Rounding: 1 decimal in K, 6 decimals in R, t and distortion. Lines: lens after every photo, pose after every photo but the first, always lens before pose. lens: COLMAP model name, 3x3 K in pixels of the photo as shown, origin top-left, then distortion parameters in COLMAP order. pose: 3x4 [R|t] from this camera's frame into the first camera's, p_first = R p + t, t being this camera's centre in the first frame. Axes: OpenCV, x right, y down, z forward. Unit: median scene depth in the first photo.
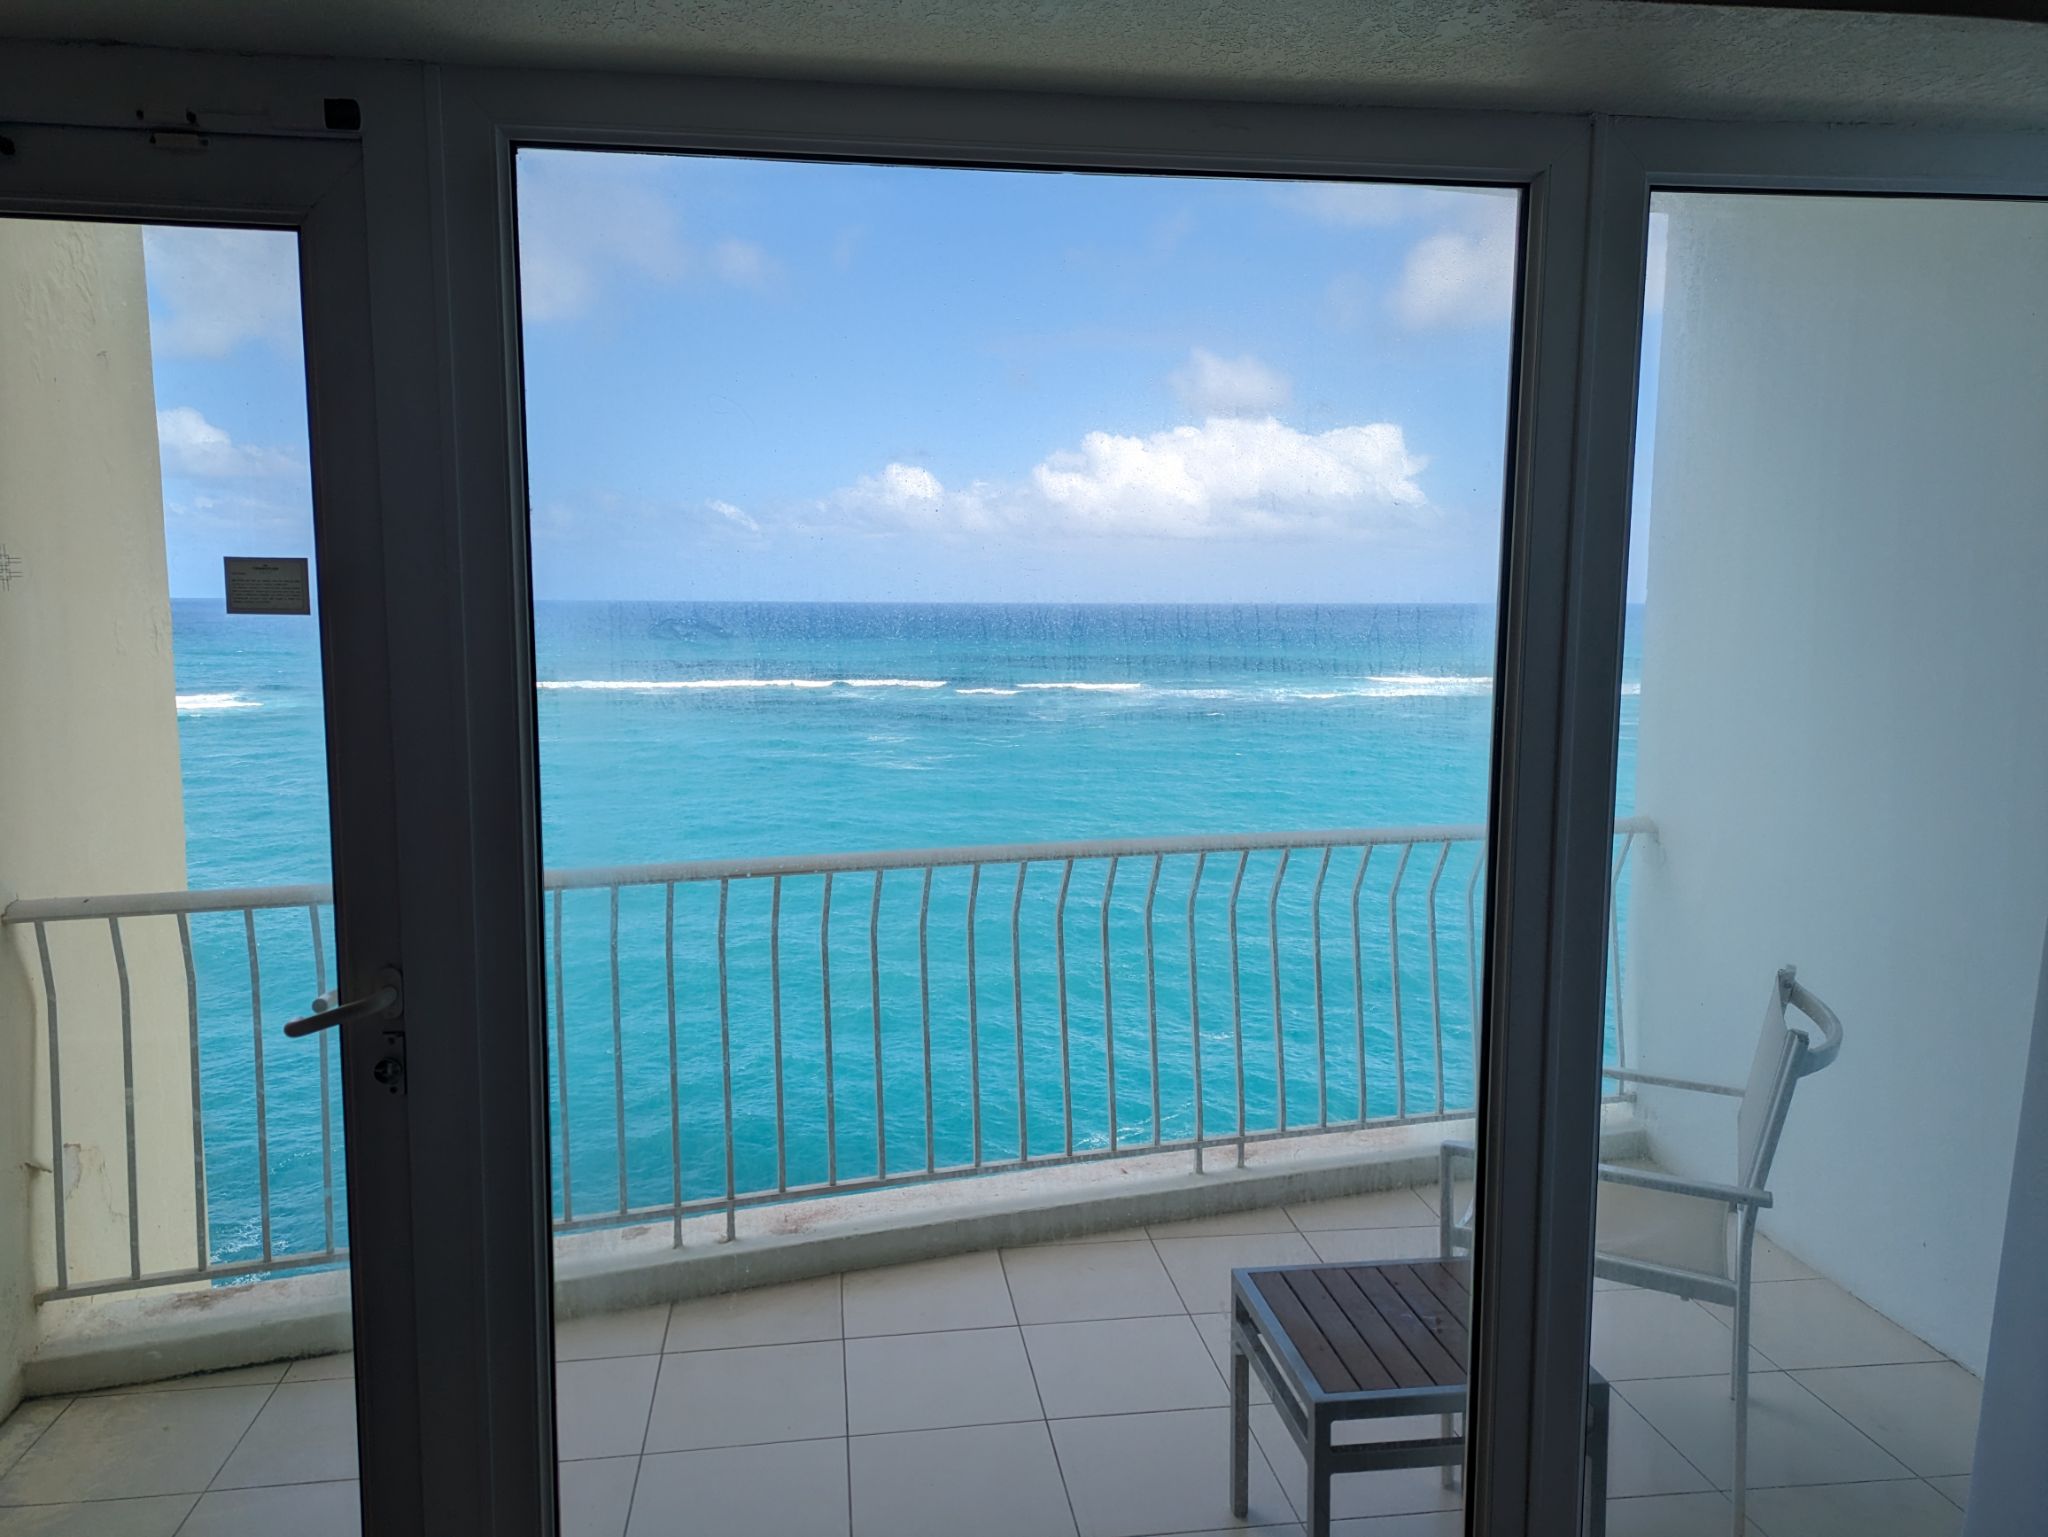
lens RADIAL K [[1485.9, 0, 1023.1], [0, 1485.9, 754.8], [0, 0, 1]] dist [0.008583, 0.003184]
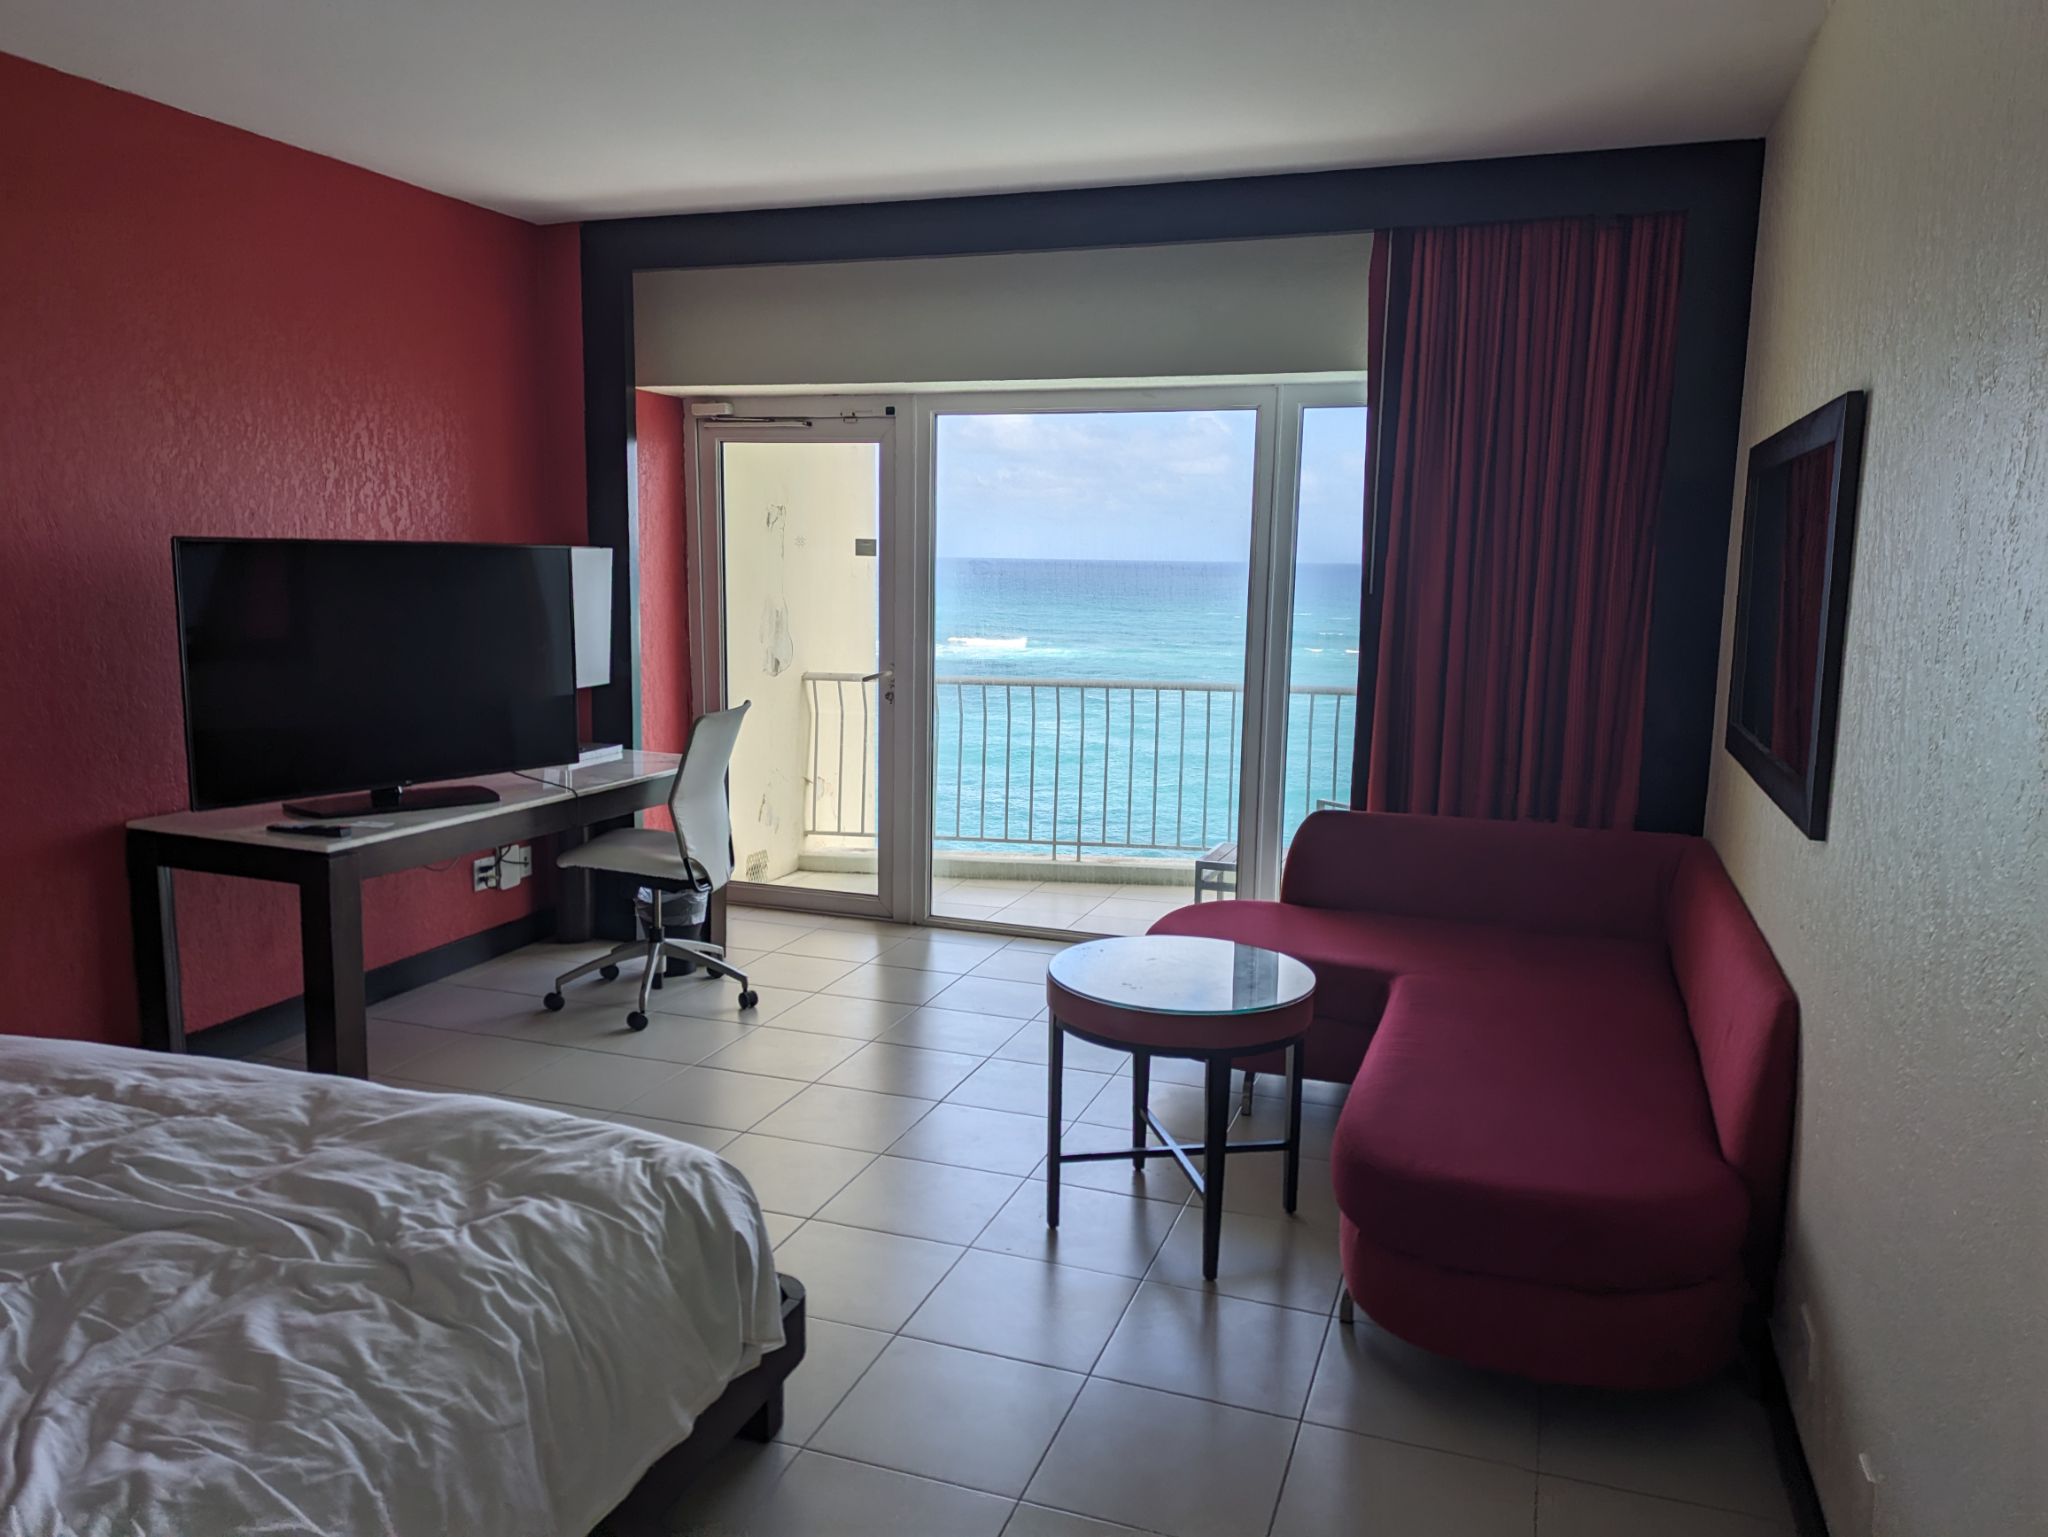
lens RADIAL K [[1485.9, 0, 1026.1], [0, 1485.9, 773.8], [0, 0, 1]] dist [0.008583, 0.003184]
pose [[0.888884, 0.083506, -0.450457, 0.802407], [-0.068454, 0.996419, 0.049636, 0.120074], [0.452988, -0.013285, 0.891417, -1.077432]]
